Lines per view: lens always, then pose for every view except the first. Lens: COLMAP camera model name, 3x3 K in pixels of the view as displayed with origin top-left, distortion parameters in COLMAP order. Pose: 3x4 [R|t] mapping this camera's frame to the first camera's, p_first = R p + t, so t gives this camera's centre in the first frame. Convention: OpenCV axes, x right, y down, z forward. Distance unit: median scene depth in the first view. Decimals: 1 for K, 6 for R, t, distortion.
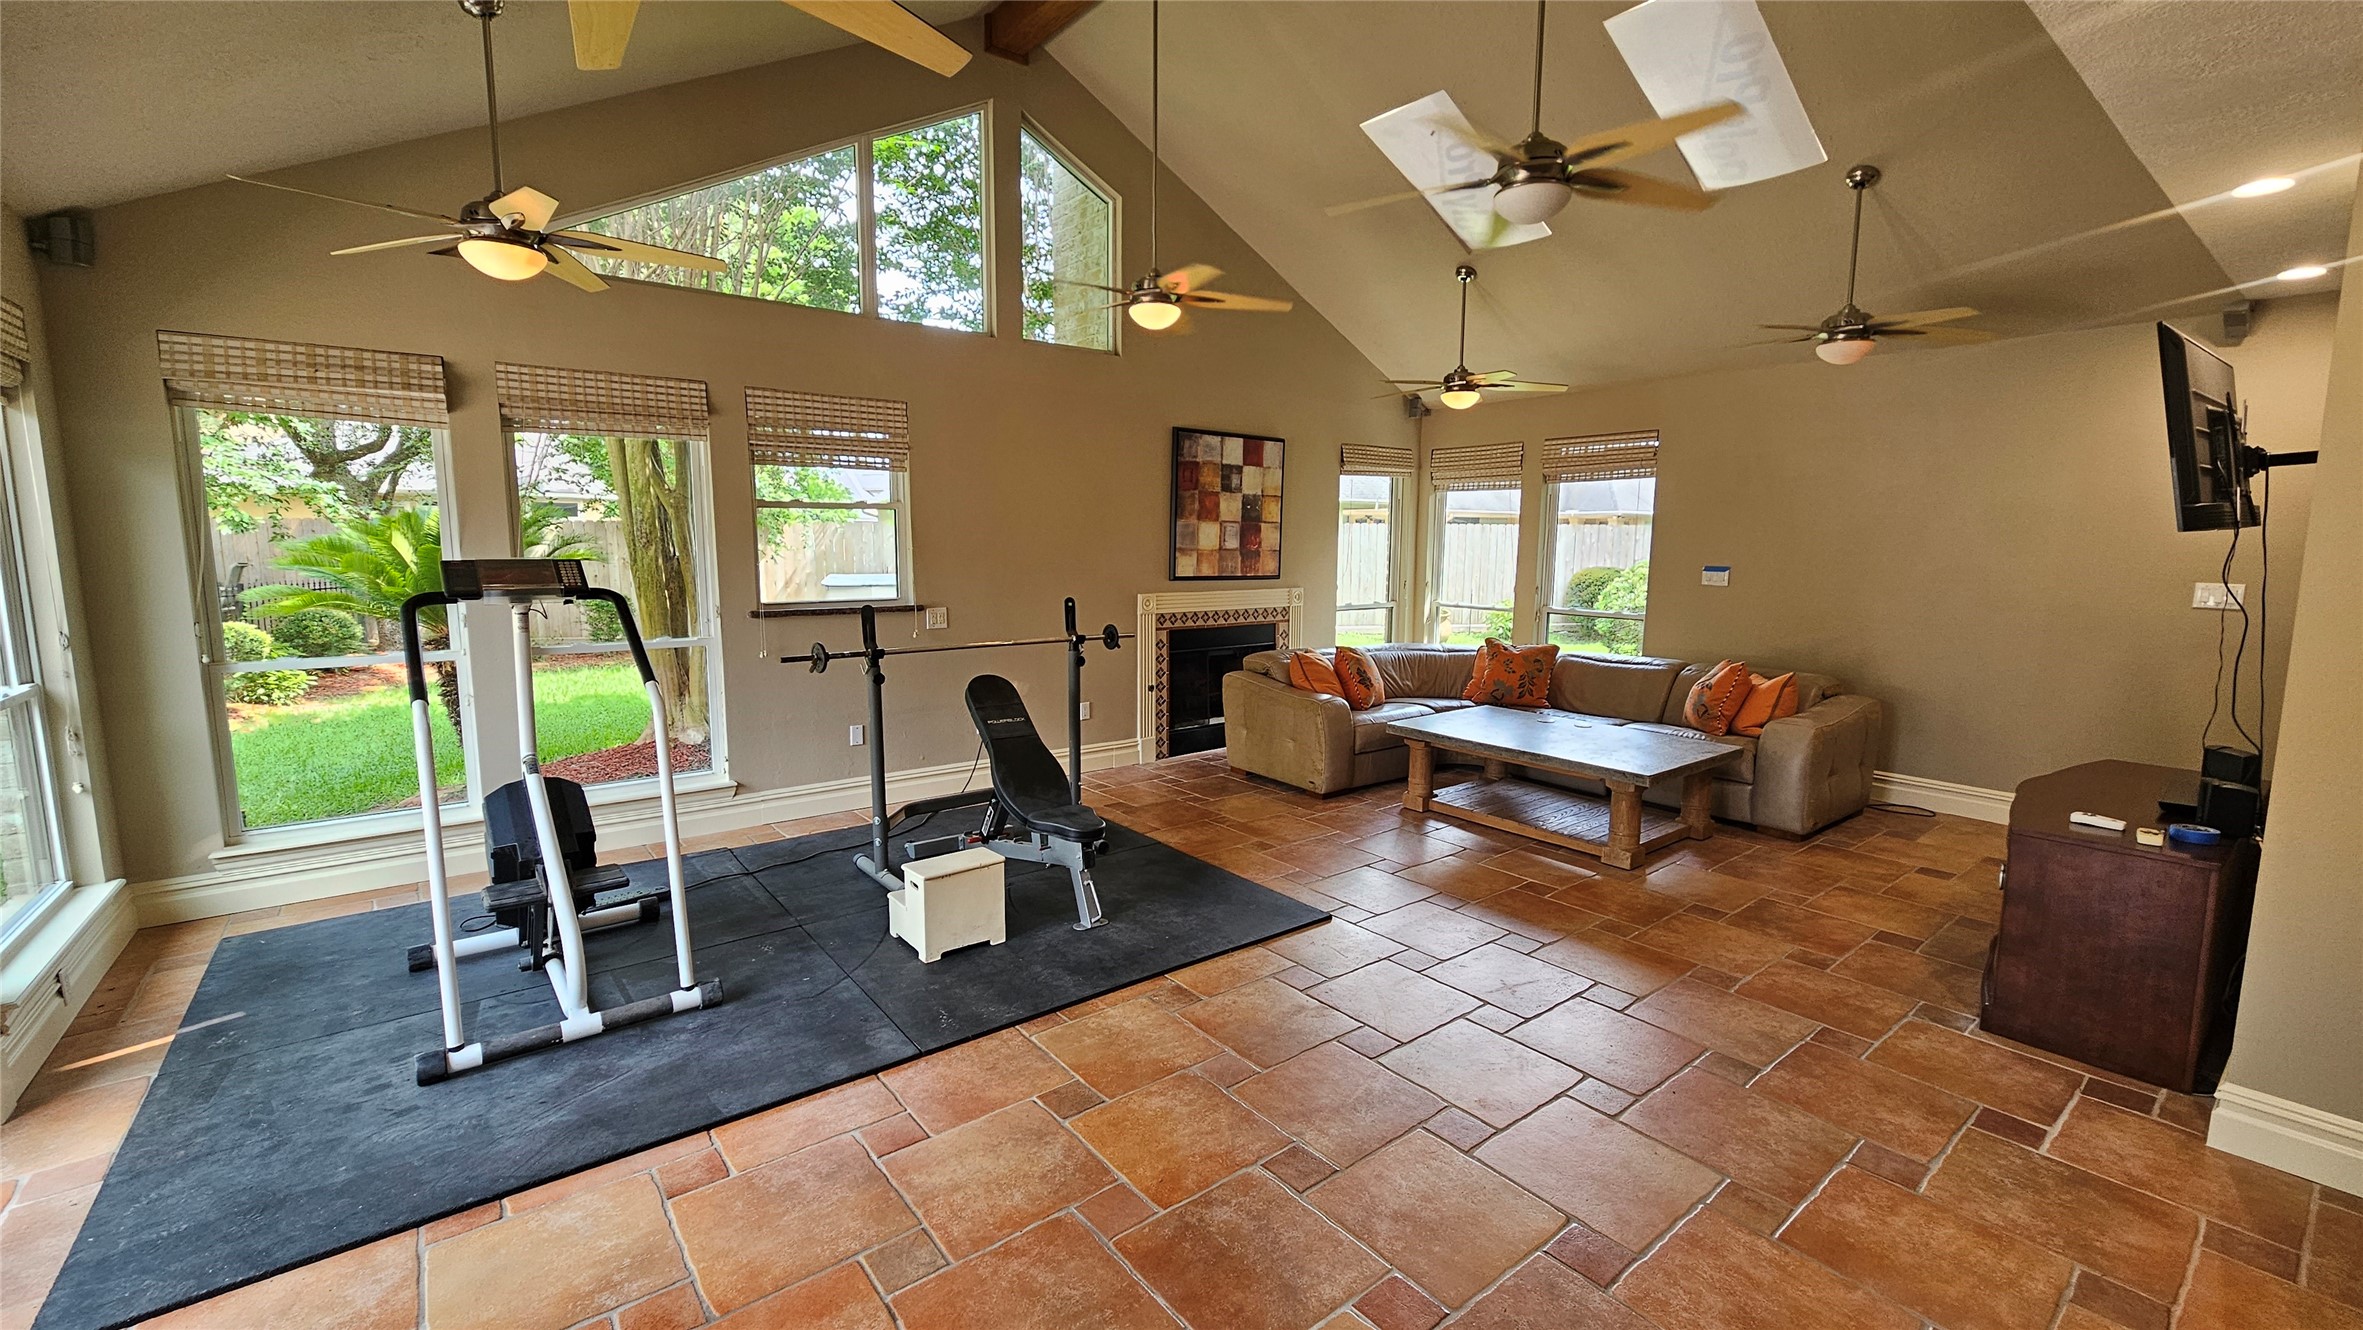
lens RADIAL K [[958.4, 0, 1176.9], [0, 958.4, 665.6], [0, 0, 1]] dist [-0.002221, -0.001055]
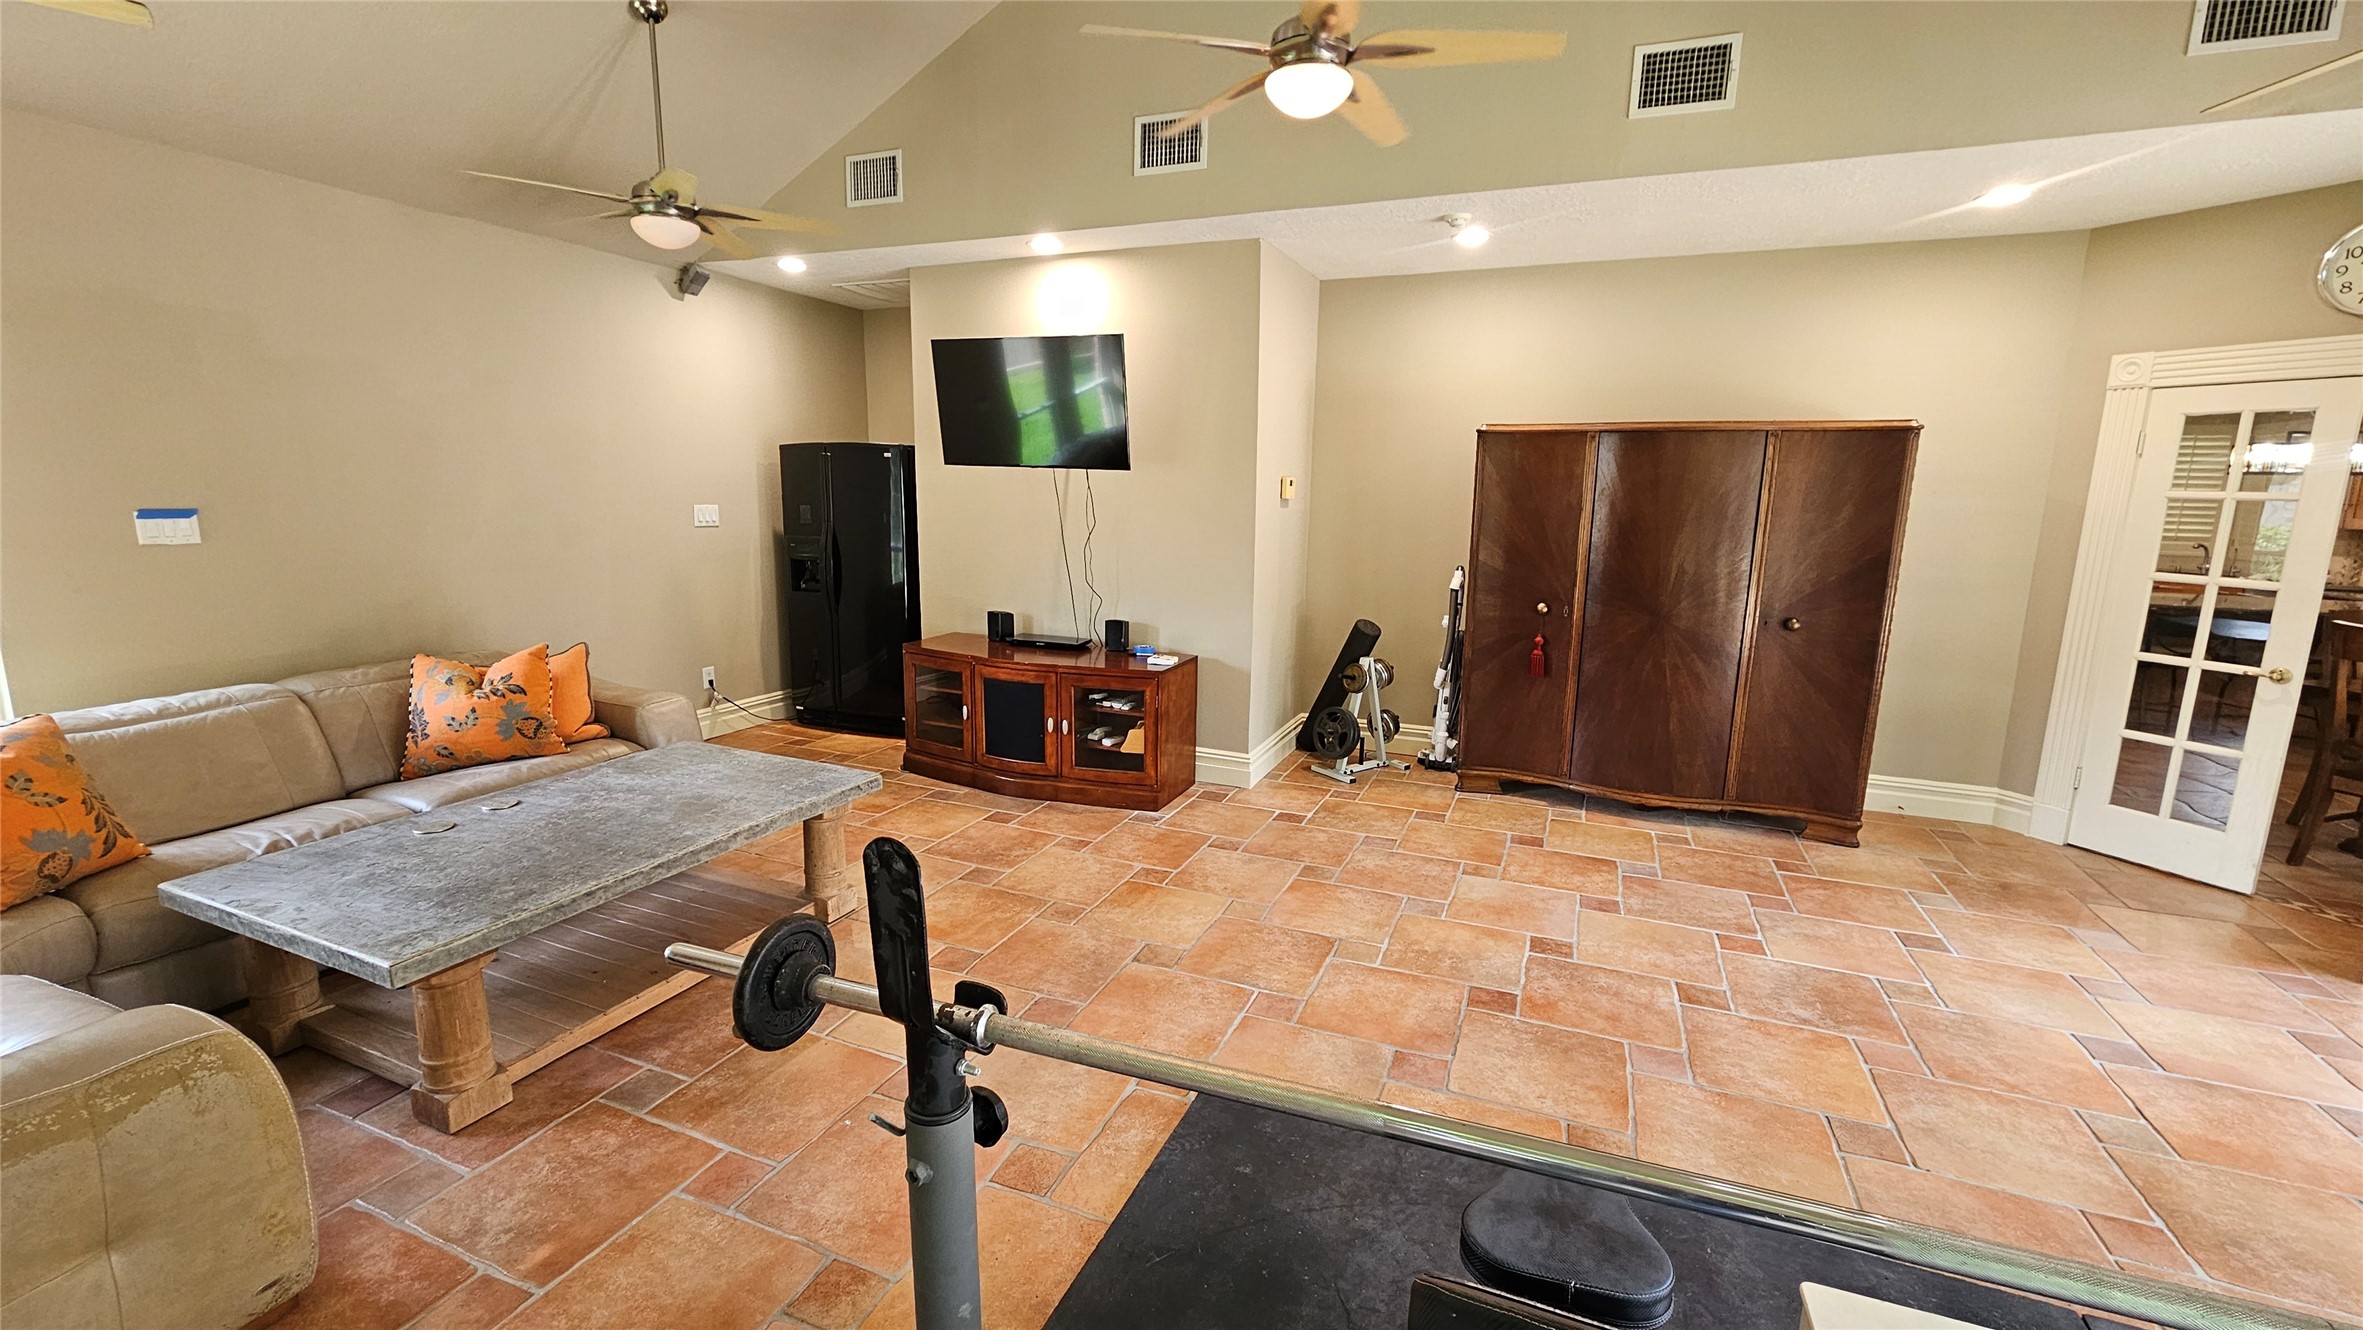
lens RADIAL K [[958.4, 0, 1181.0], [0, 958.4, 656.6], [0, 0, 1]] dist [-0.002221, -0.001055]
pose [[-0.490307, -0.170050, 0.854799, -0.403007], [0.092755, 0.965030, 0.245183, -0.209858], [-0.866600, 0.199501, -0.457388, 1.567474]]
